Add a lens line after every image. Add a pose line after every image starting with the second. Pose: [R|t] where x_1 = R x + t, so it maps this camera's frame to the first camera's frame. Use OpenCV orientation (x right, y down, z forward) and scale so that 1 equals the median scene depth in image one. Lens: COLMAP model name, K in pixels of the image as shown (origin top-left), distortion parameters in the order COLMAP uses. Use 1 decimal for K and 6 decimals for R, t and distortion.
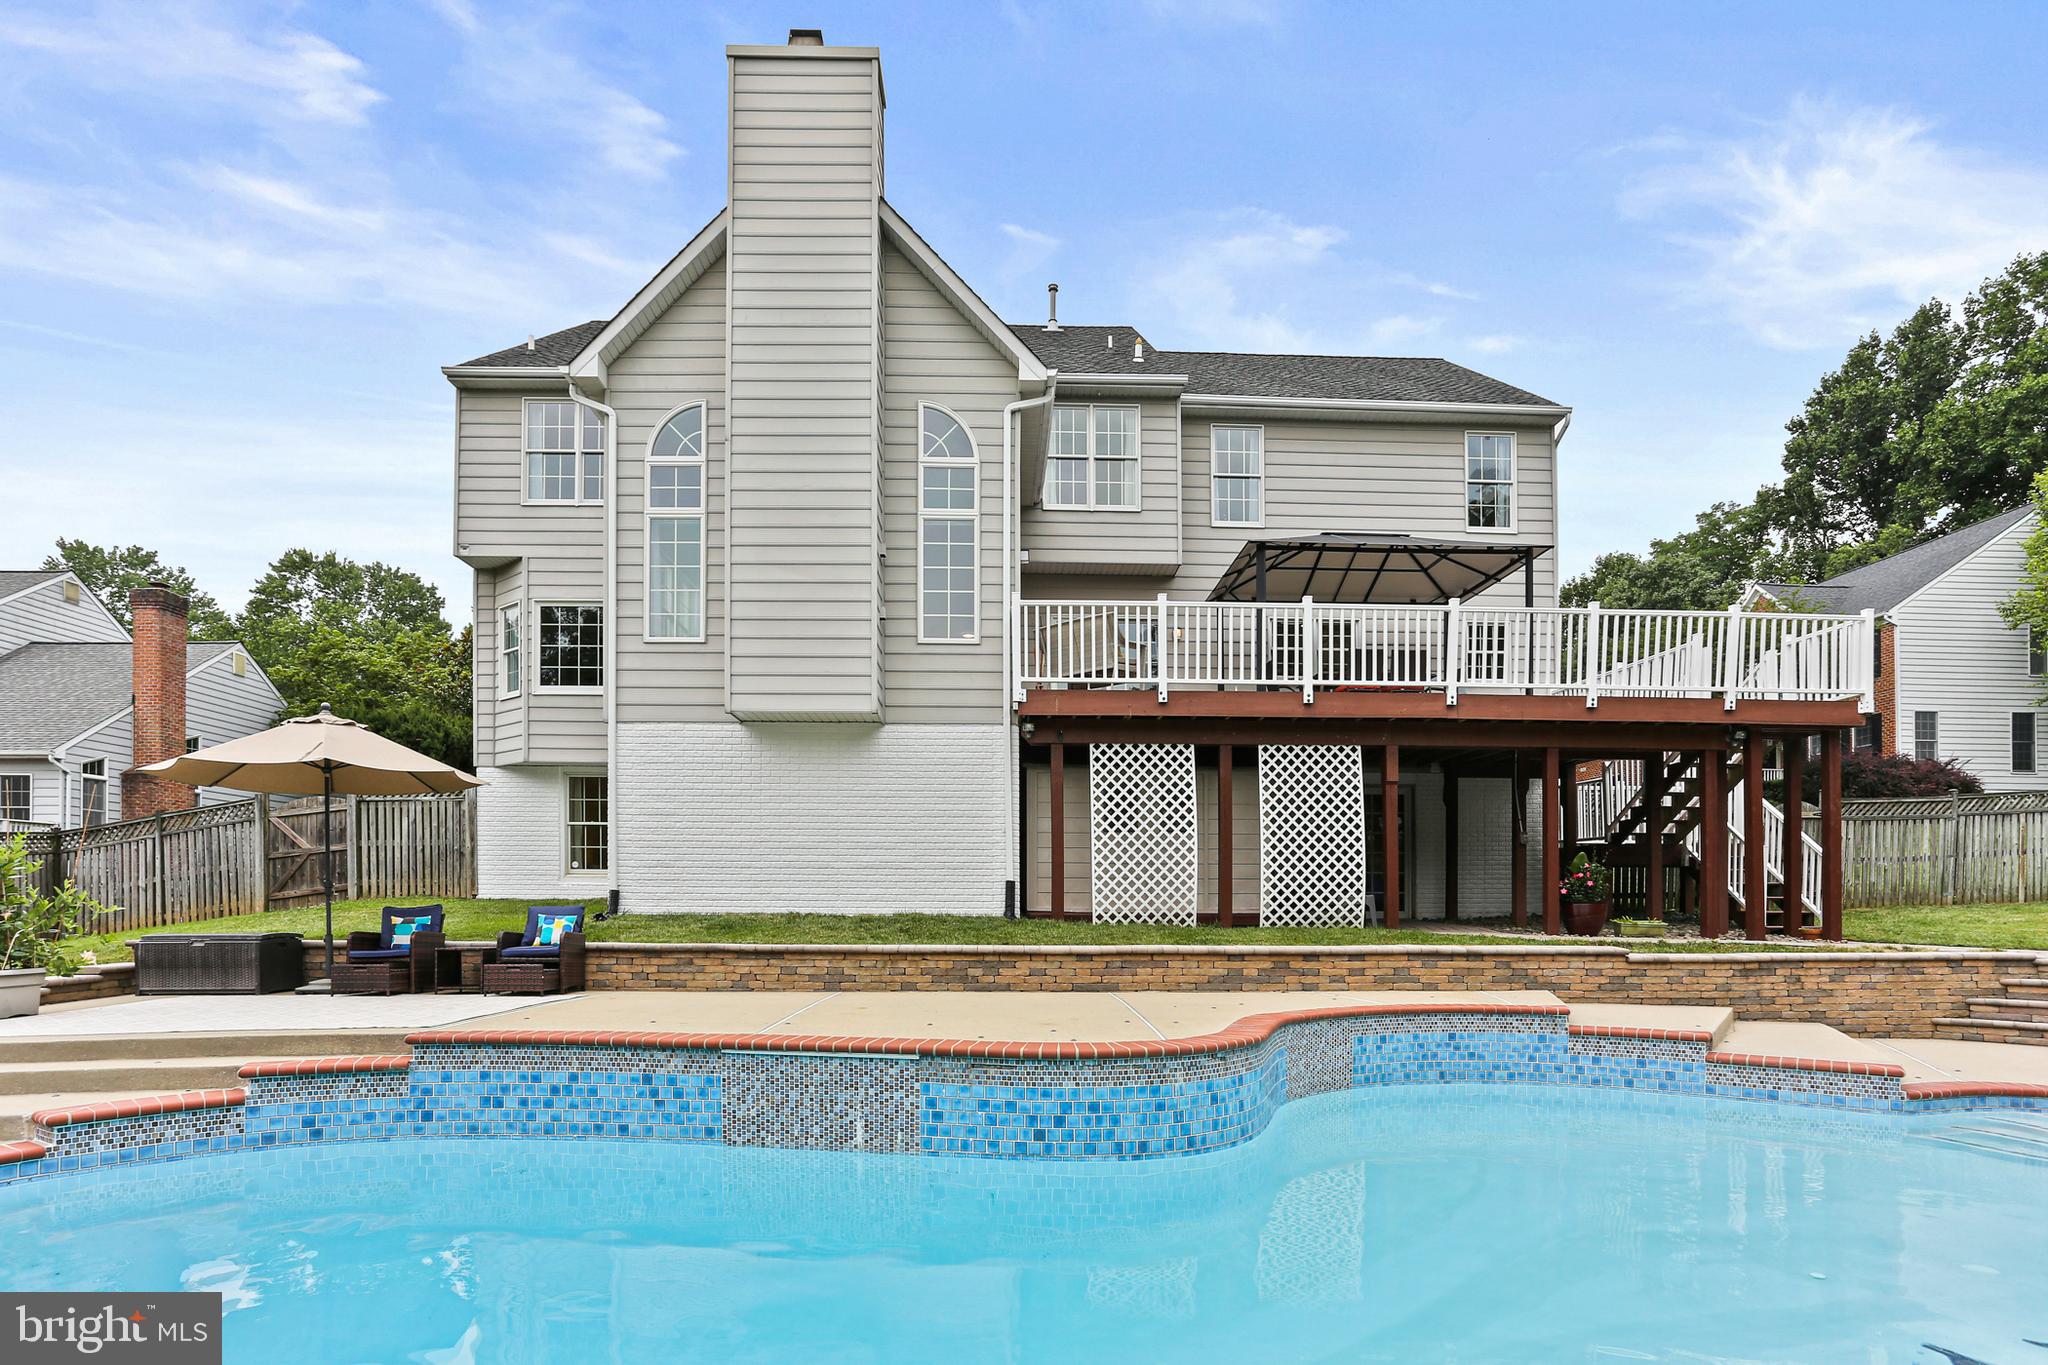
lens RADIAL K [[1025.2, 0, 1029.6], [0, 1025.2, 687.9], [0, 0, 1]] dist [-0.026358, 0.012691]
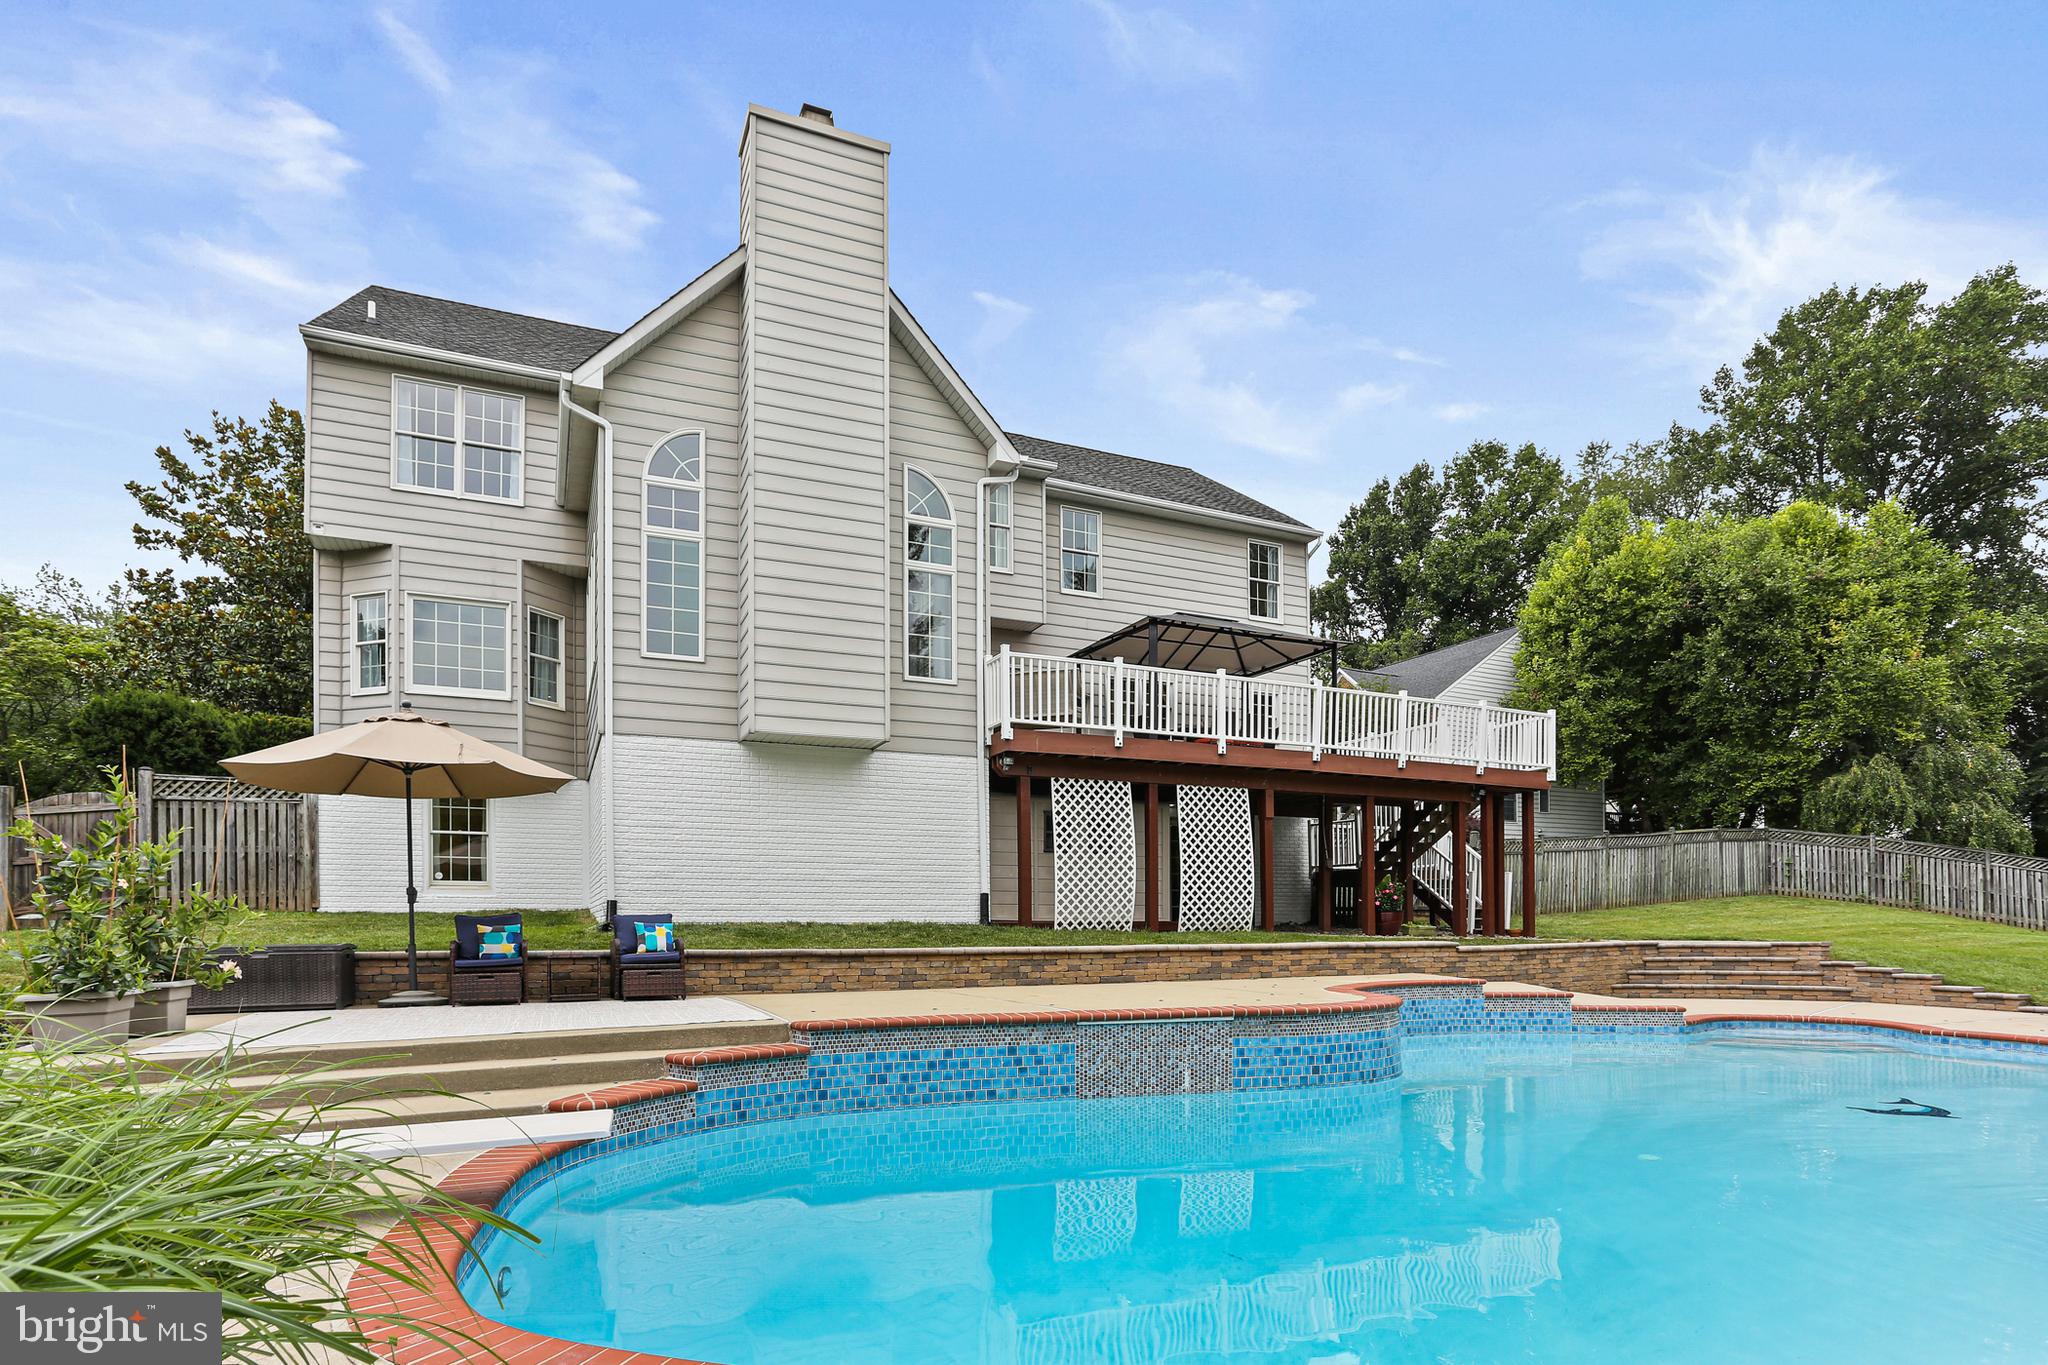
lens RADIAL K [[978.5, 0, 1022.0], [0, 978.5, 687.5], [0, 0, 1]] dist [-0.023922, 0.003784]
pose [[0.933317, 0.077663, 0.350554, -0.377948], [-0.067458, 0.996869, -0.041249, 0.000090], [-0.352660, 0.014850, 0.935634, -0.046236]]
